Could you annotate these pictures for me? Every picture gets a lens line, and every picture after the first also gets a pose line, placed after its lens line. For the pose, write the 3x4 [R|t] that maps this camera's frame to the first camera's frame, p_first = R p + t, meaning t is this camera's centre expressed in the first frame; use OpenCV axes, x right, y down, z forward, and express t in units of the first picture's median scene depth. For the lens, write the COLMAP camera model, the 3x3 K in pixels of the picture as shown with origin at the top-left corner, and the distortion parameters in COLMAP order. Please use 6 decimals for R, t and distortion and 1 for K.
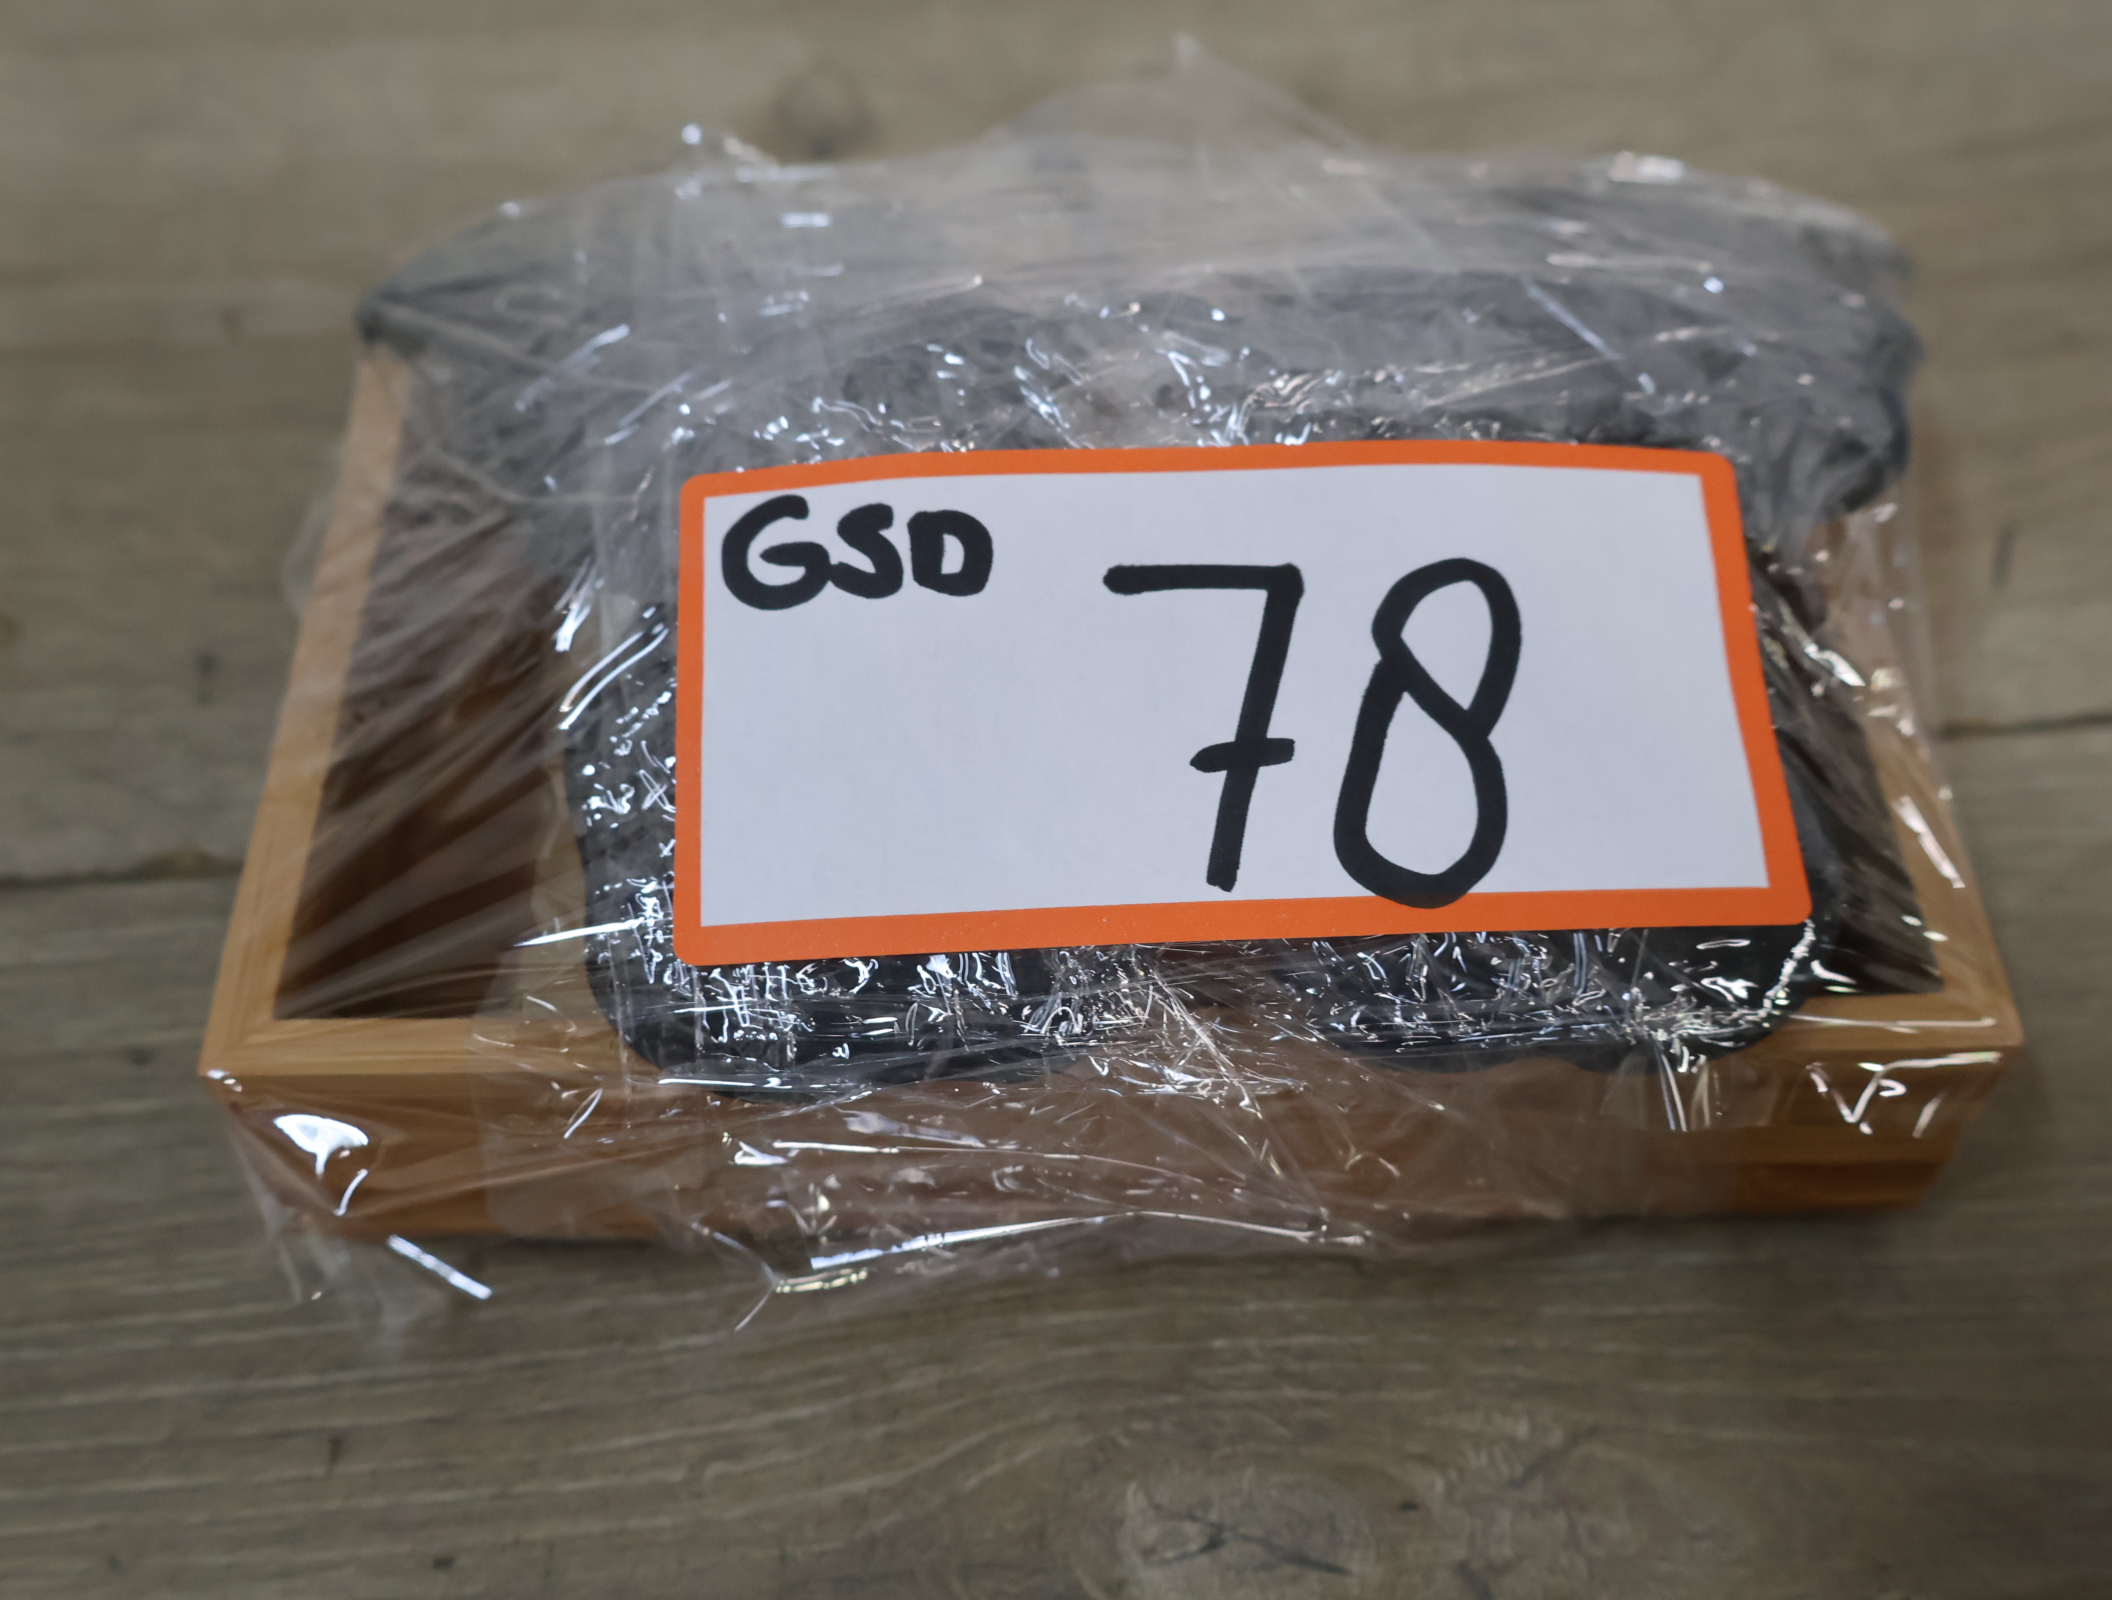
lens RADIAL K [[2214.4, 0, 1047.7], [0, 2214.4, 759.7], [0, 0, 1]] dist [0.012612, 0.016833]
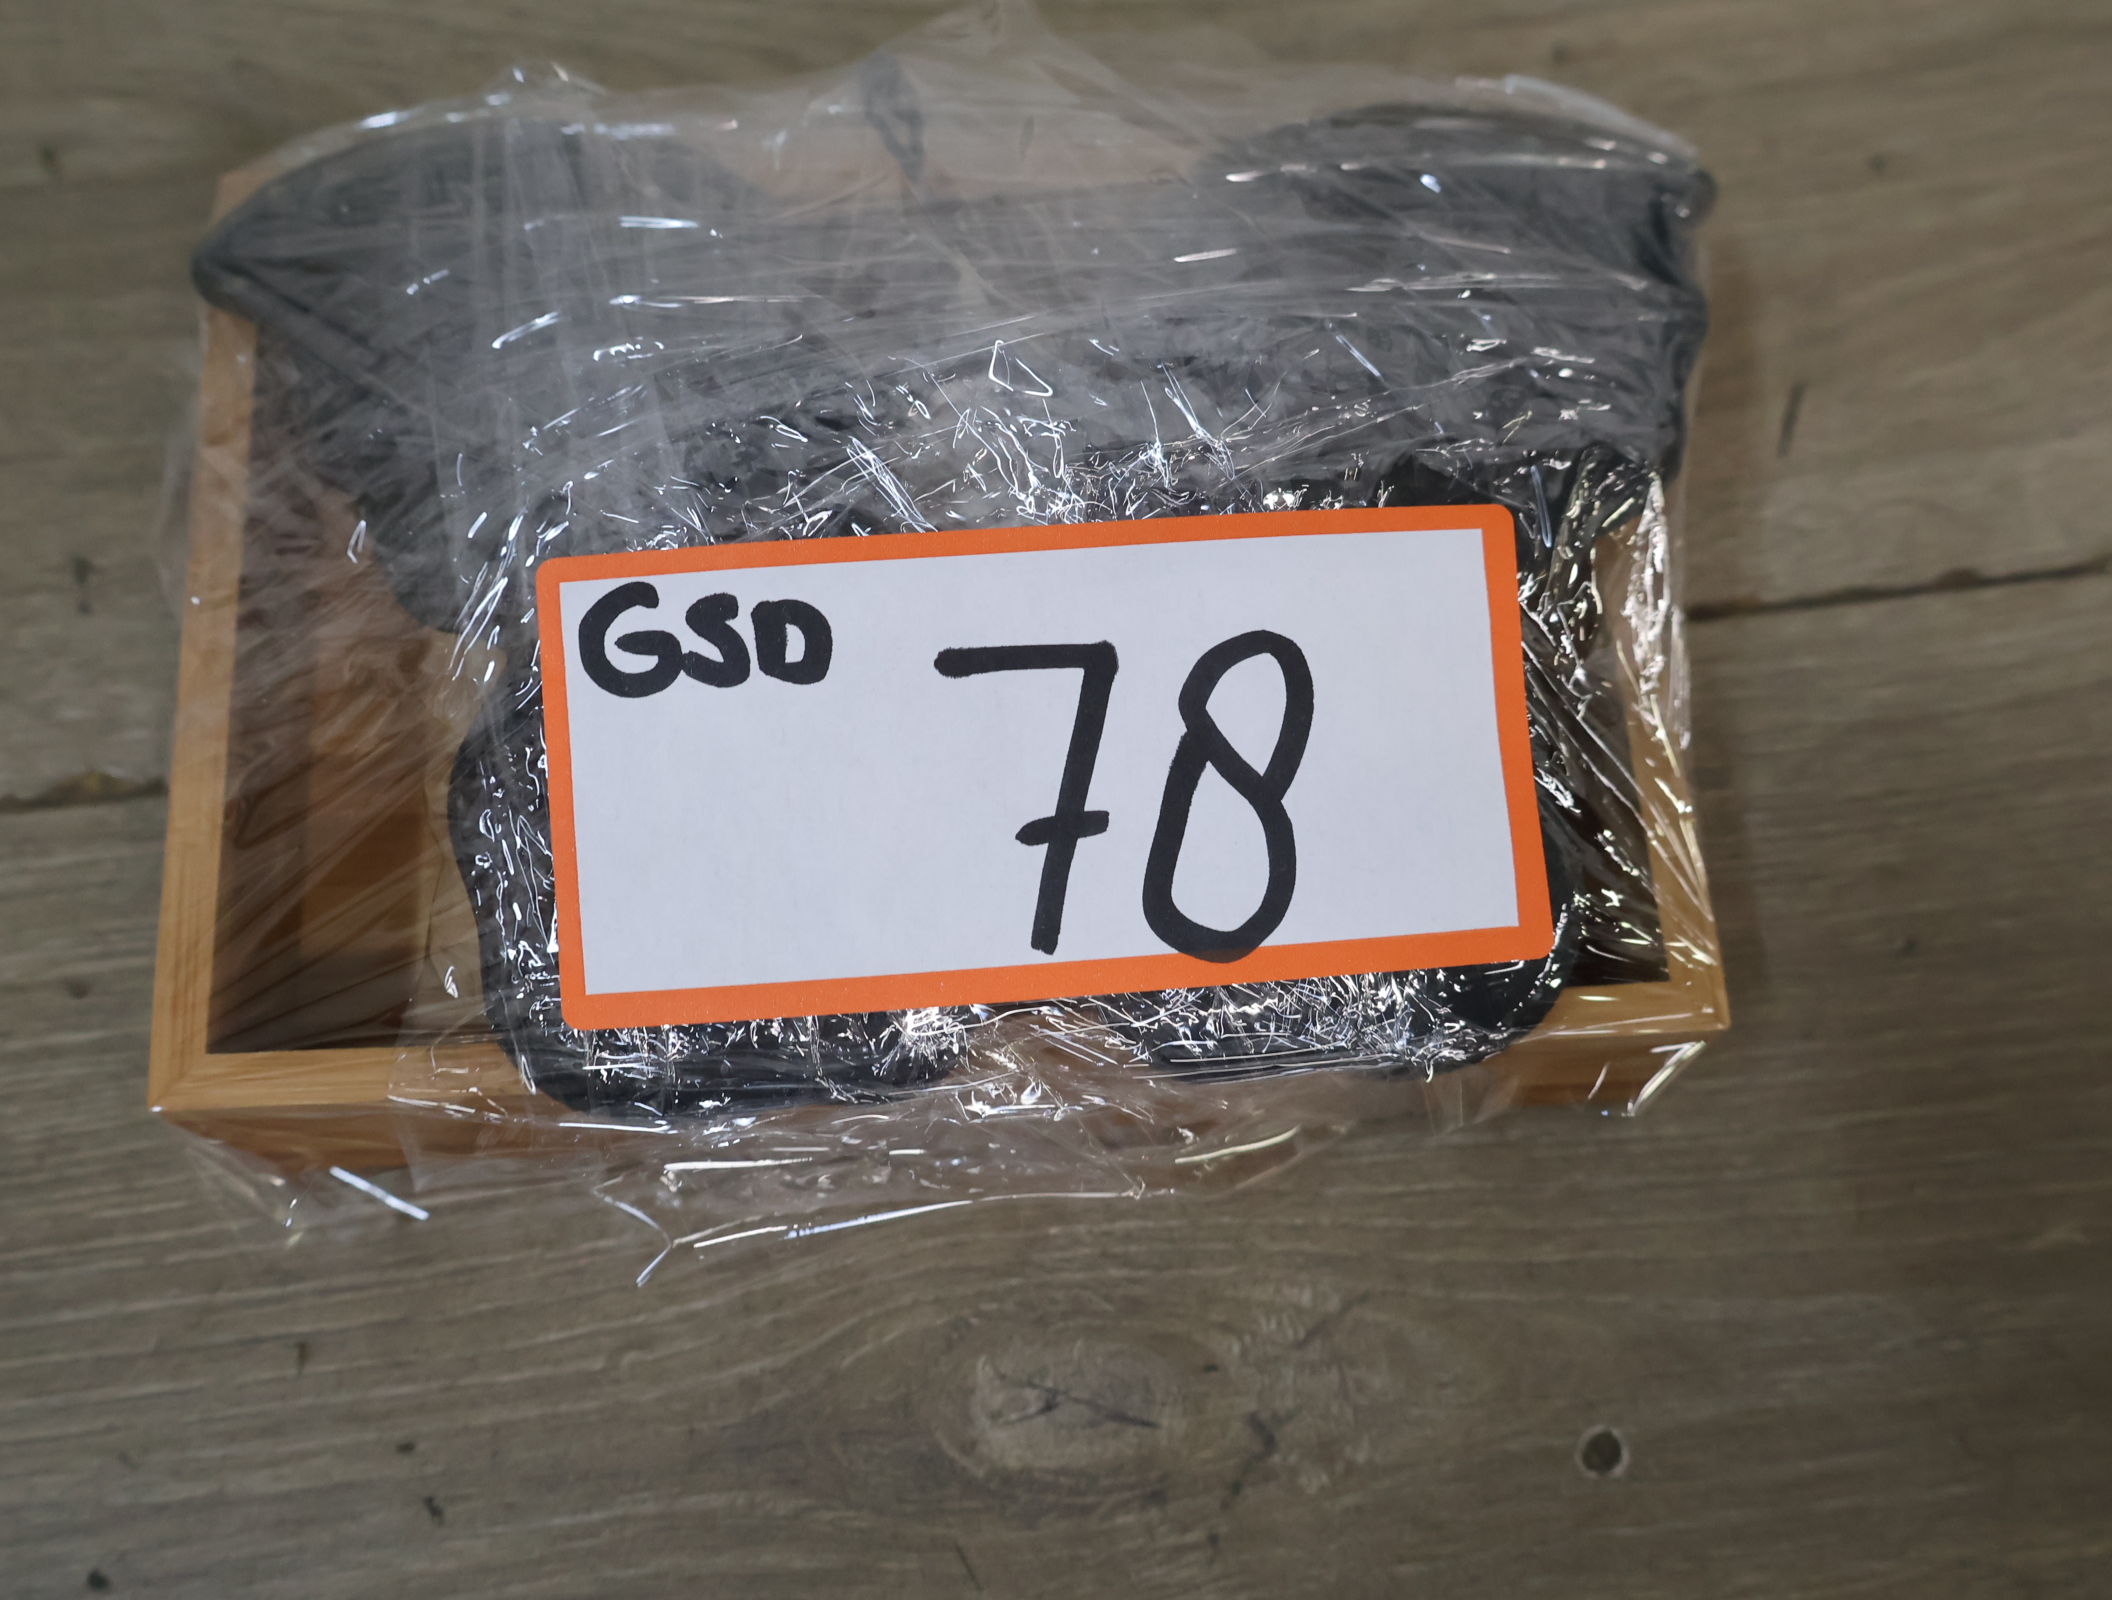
lens RADIAL K [[2214.4, 0, 1047.7], [0, 2214.4, 759.7], [0, 0, 1]] dist [0.012612, 0.016833]
pose [[0.998355, -0.028888, 0.049529, 0.023839], [0.013676, 0.958852, 0.283576, -0.323047], [-0.055683, -0.282432, 0.957670, -0.058140]]
